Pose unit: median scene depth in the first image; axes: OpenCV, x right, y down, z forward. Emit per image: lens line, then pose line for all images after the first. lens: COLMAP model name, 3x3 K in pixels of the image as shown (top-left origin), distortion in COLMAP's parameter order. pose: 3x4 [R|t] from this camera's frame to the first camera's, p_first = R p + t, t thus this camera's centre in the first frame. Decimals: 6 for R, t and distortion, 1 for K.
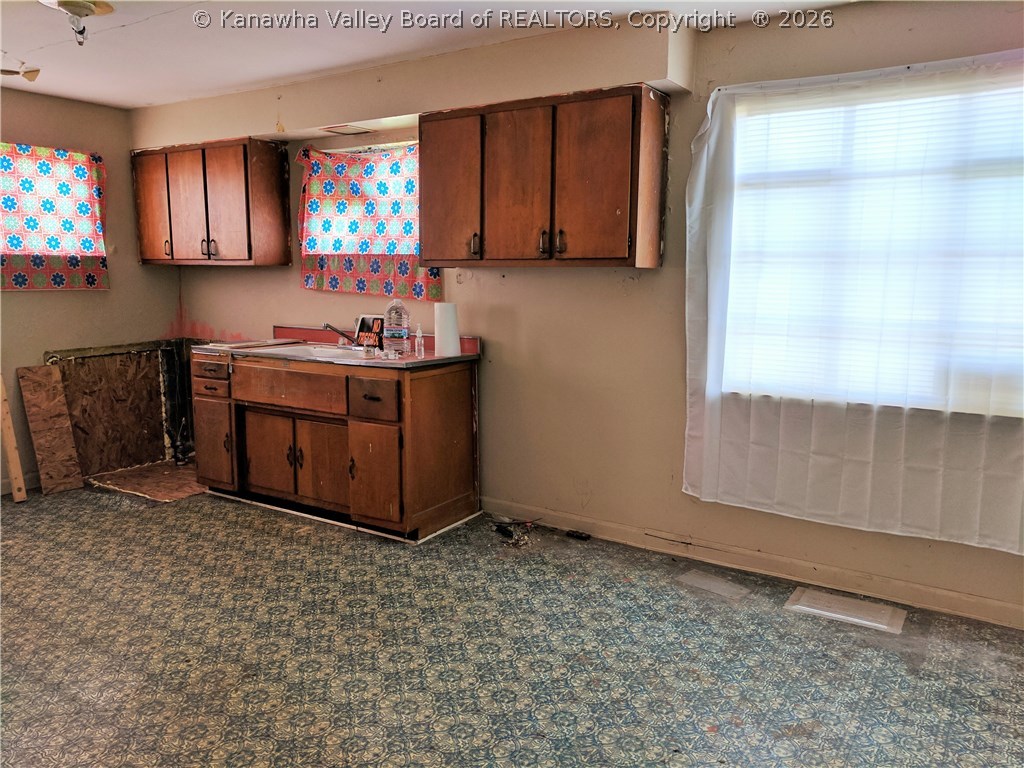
lens RADIAL K [[771.7, 0, 513.3], [0, 771.7, 383.9], [0, 0, 1]] dist [-0.005324, 0.016448]
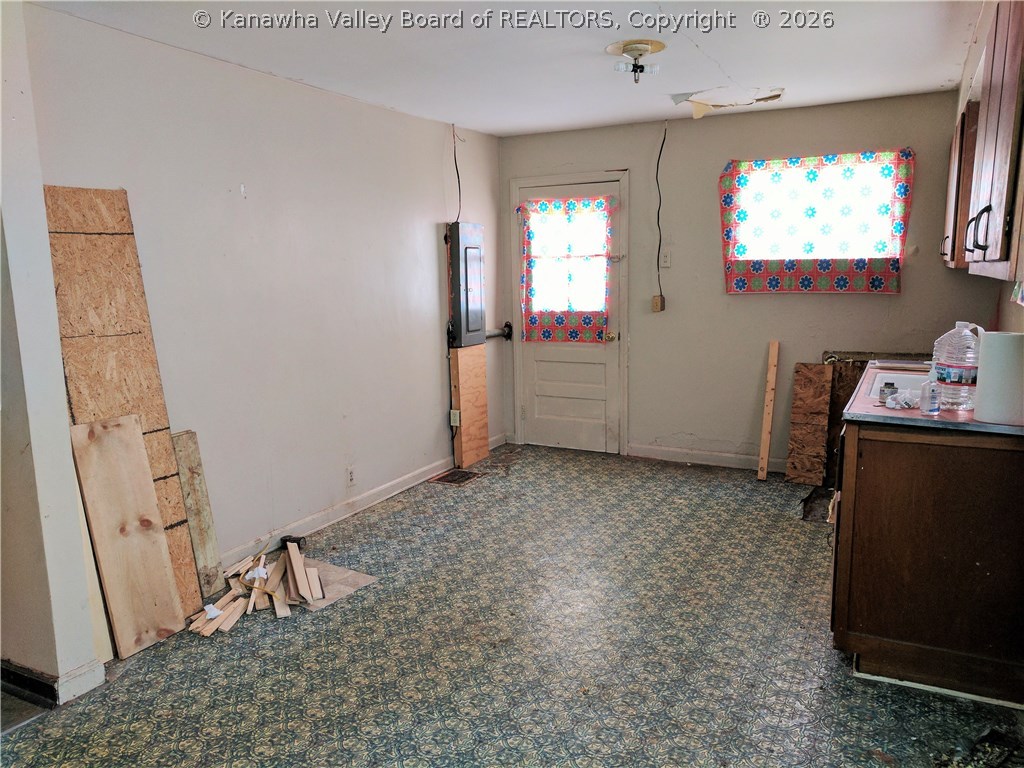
lens RADIAL K [[771.7, 0, 515.8], [0, 771.7, 383.0], [0, 0, 1]] dist [-0.005324, 0.016448]
pose [[0.107496, 0.143210, -0.983837, 0.387530], [-0.136012, 0.982386, 0.128138, -0.077388], [0.984858, 0.120039, 0.125080, 0.467119]]
